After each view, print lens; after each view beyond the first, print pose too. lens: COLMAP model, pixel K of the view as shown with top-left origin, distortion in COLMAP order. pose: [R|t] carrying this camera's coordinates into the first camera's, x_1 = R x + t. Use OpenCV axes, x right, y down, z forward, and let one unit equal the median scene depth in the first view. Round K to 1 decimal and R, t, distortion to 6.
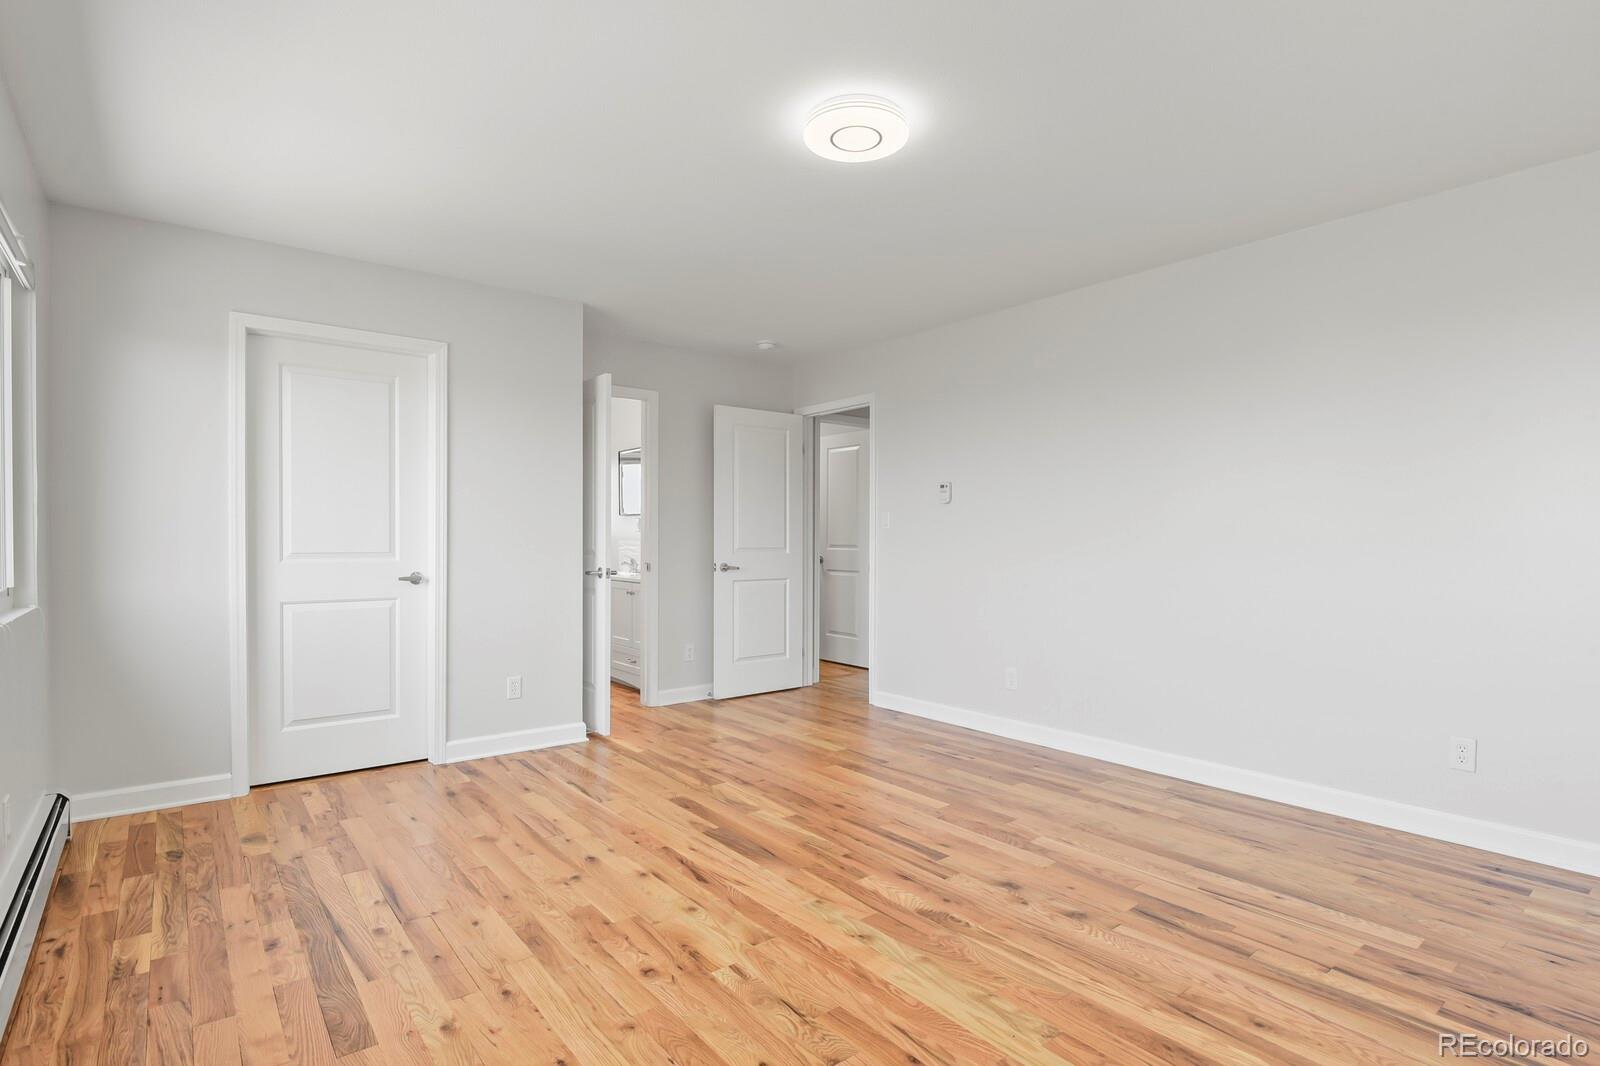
lens RADIAL K [[790.4, 0, 801.8], [0, 790.4, 532.4], [0, 0, 1]] dist [-0.001488, -0.008531]
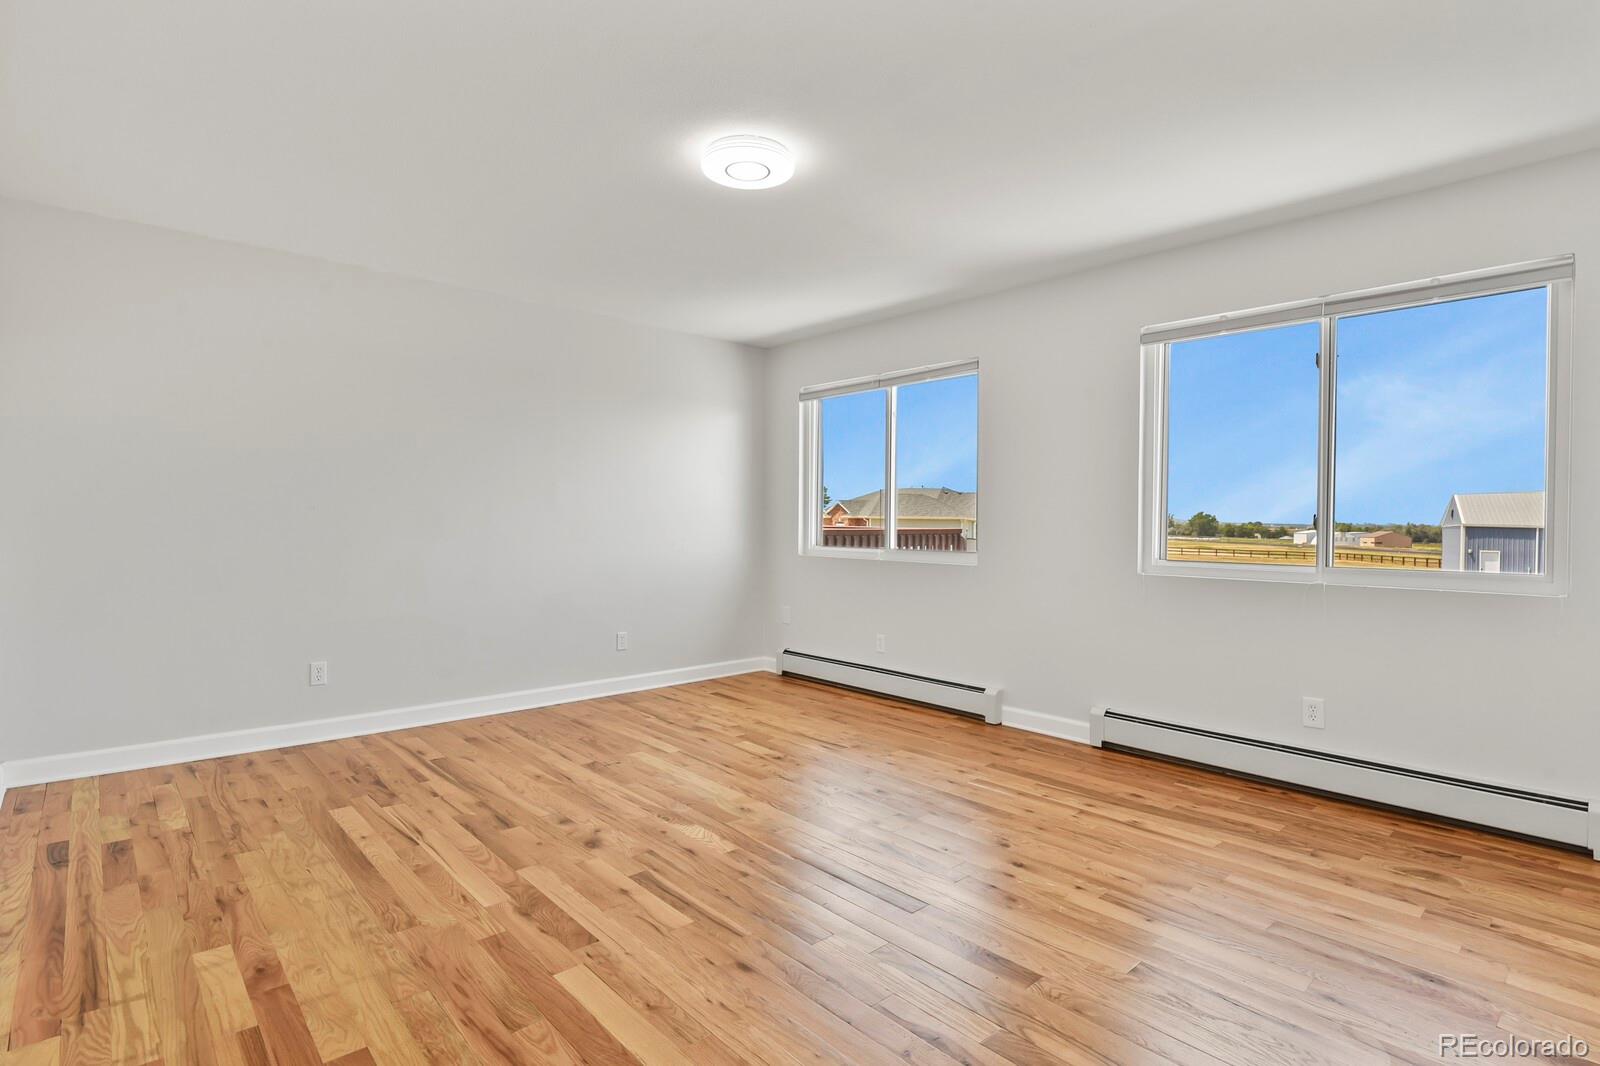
lens RADIAL K [[790.4, 0, 801.8], [0, 790.4, 532.4], [0, 0, 1]] dist [-0.001488, -0.008531]
pose [[-0.997390, -0.008633, -0.071689, 0.062273], [-0.009068, 0.999942, 0.005735, 0.016930], [0.071636, 0.006371, -0.997411, 2.002516]]
